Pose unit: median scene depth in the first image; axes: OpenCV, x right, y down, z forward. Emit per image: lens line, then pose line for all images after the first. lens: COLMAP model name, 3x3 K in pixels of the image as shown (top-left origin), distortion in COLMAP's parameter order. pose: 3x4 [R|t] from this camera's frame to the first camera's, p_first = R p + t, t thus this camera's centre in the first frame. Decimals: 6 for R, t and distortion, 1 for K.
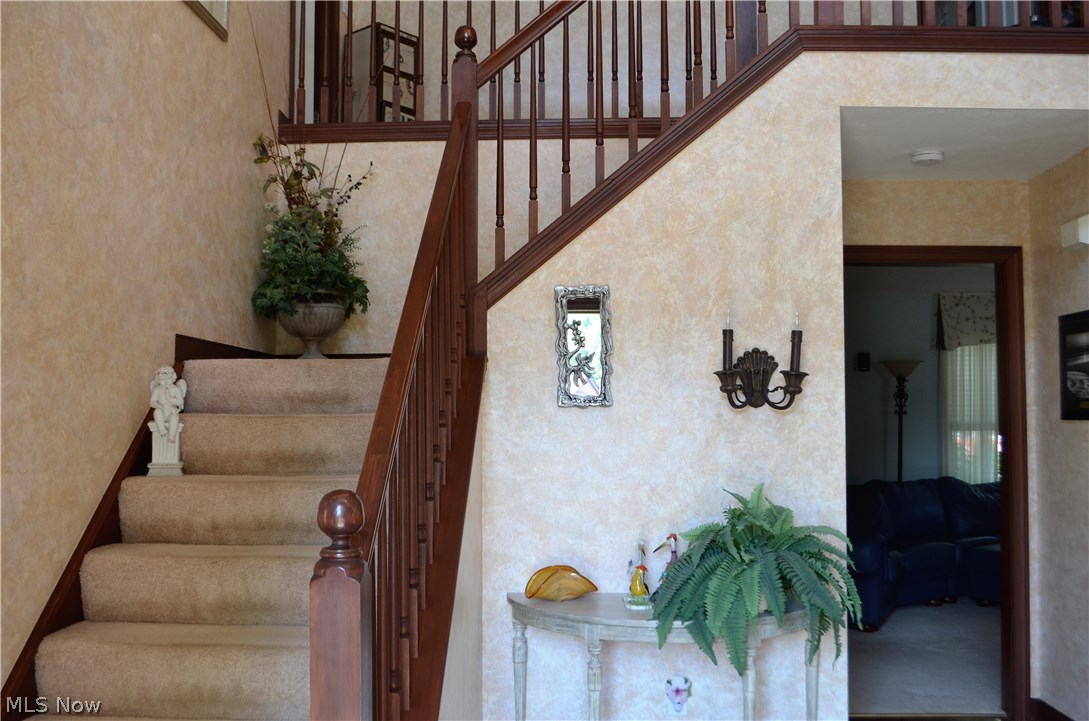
lens RADIAL K [[1037.2, 0, 544.5], [0, 1037.2, 360.5], [0, 0, 1]] dist [-0.060201, -0.000987]
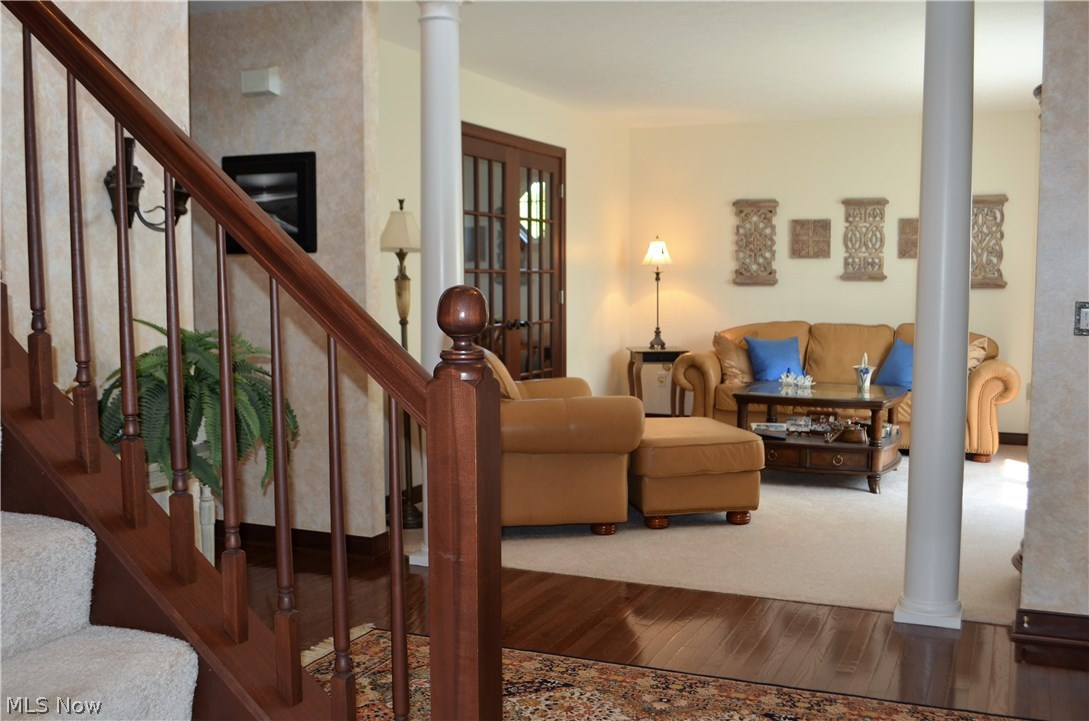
lens RADIAL K [[1037.2, 0, 544.5], [0, 1037.2, 360.5], [0, 0, 1]] dist [-0.060201, -0.000987]
pose [[0.411284, -0.077131, 0.908238, -0.454931], [-0.043300, 0.993635, 0.103991, 0.050038], [-0.910478, -0.082096, 0.405326, 0.297406]]
